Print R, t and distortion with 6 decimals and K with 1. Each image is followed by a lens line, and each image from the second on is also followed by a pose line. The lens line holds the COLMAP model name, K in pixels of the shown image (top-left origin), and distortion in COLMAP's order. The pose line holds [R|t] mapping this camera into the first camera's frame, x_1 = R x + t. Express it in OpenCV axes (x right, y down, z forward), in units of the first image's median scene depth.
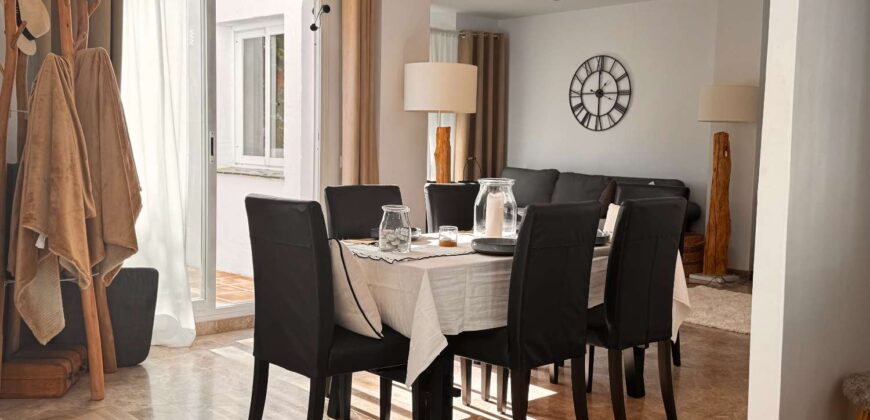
lens RADIAL K [[858.3, 0, 435.0], [0, 858.3, 210.0], [0, 0, 1]] dist [0.148082, -0.001512]
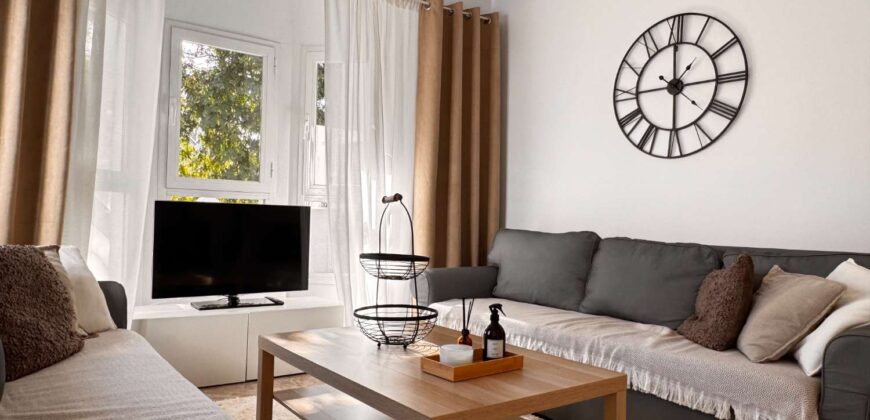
lens RADIAL K [[592.4, 0, 435.0], [0, 592.4, 210.0], [0, 0, 1]] dist [0.001762, 0.000970]
pose [[0.996963, 0.001284, -0.077860, 0.073150], [-0.009206, 0.994796, -0.101468, -0.023131], [0.077325, 0.101877, 0.991787, 0.637979]]
